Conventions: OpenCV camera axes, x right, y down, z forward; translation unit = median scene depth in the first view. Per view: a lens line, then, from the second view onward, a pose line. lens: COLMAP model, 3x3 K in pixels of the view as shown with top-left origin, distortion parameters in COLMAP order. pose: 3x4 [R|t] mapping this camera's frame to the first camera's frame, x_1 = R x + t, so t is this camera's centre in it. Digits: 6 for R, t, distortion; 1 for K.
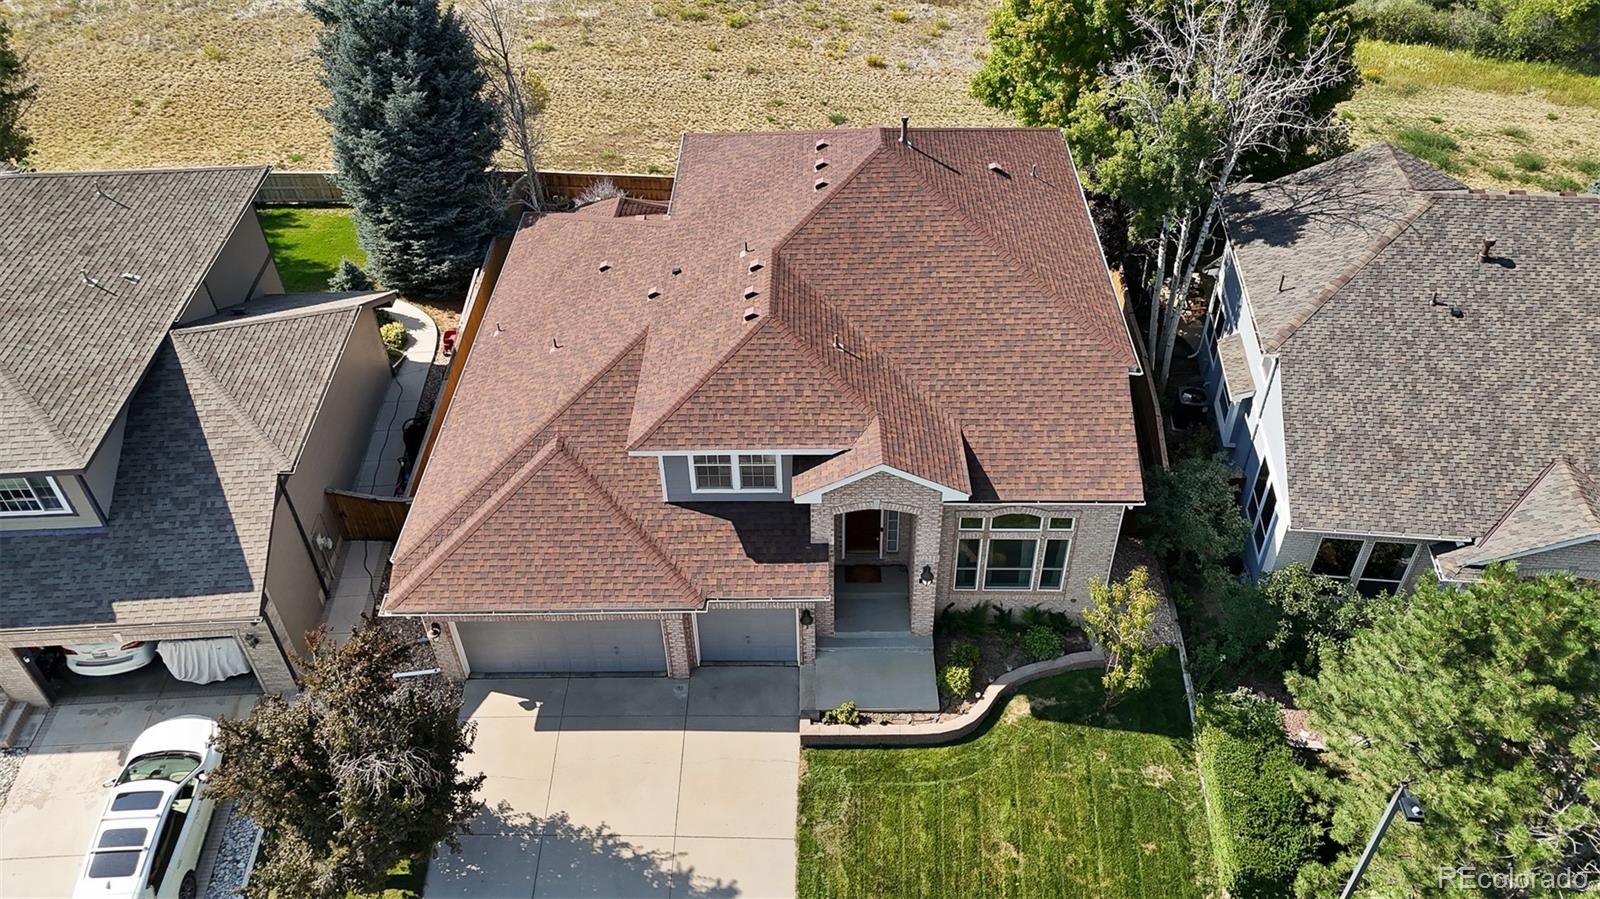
lens RADIAL K [[1200.5, 0, 800.0], [0, 1200.5, 453.1], [0, 0, 1]] dist [0.023086, -0.000864]
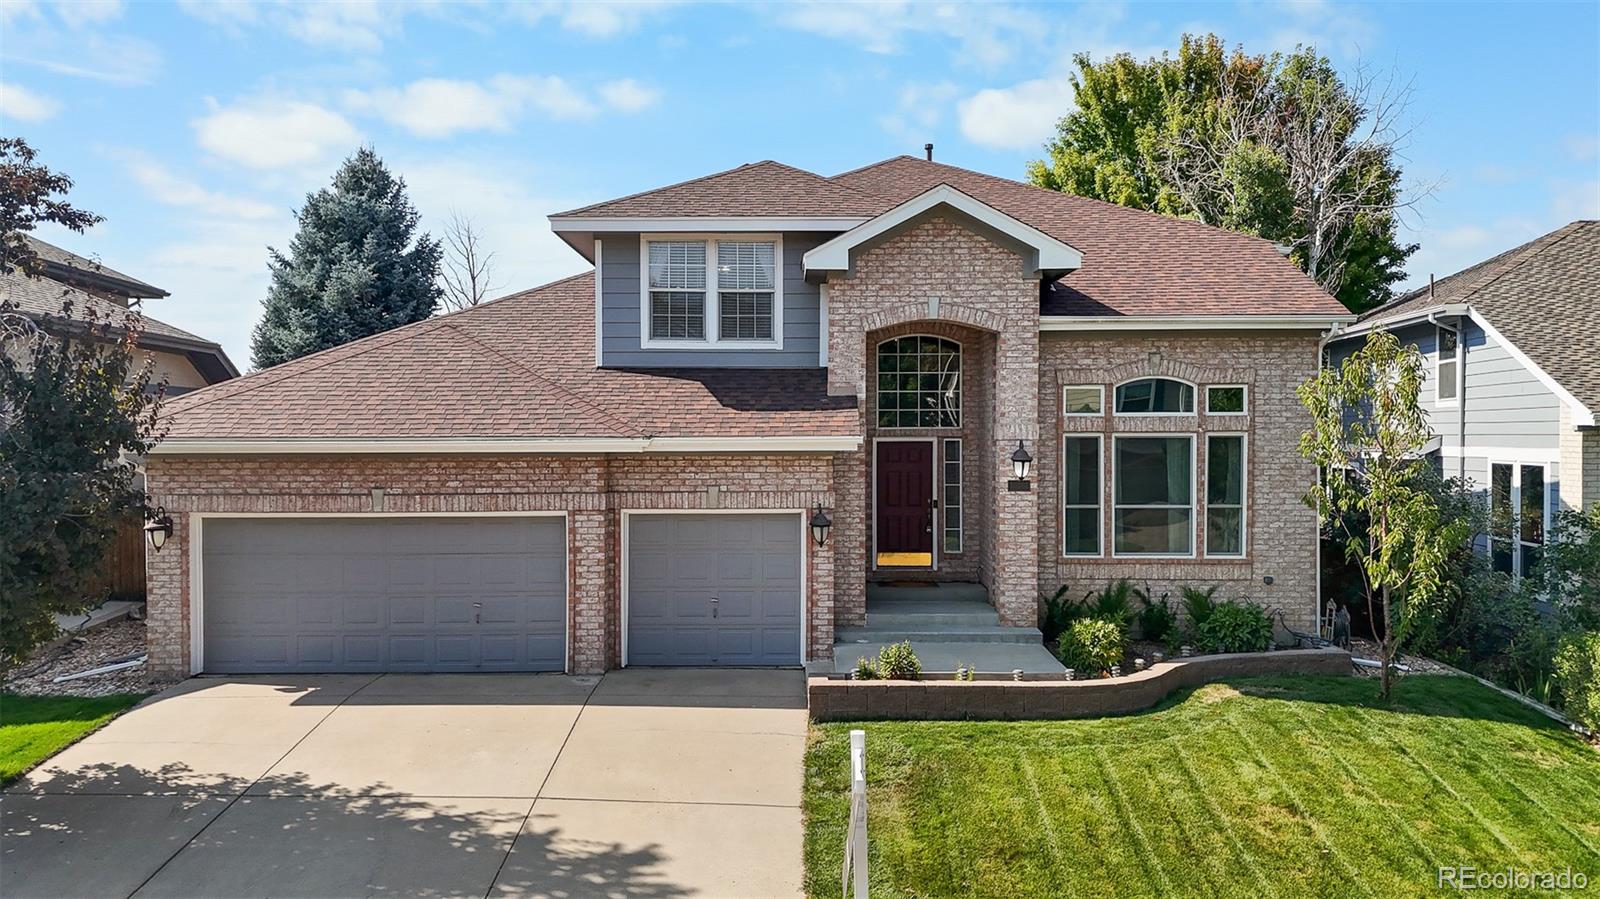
lens RADIAL K [[1200.5, 0, 804.4], [0, 1200.5, 449.7], [0, 0, 1]] dist [0.023086, -0.000864]
pose [[0.999742, 0.018690, 0.012943, -0.010409], [-0.005854, 0.761753, -0.647841, 0.490384], [-0.021968, 0.647598, 0.761665, 0.546428]]
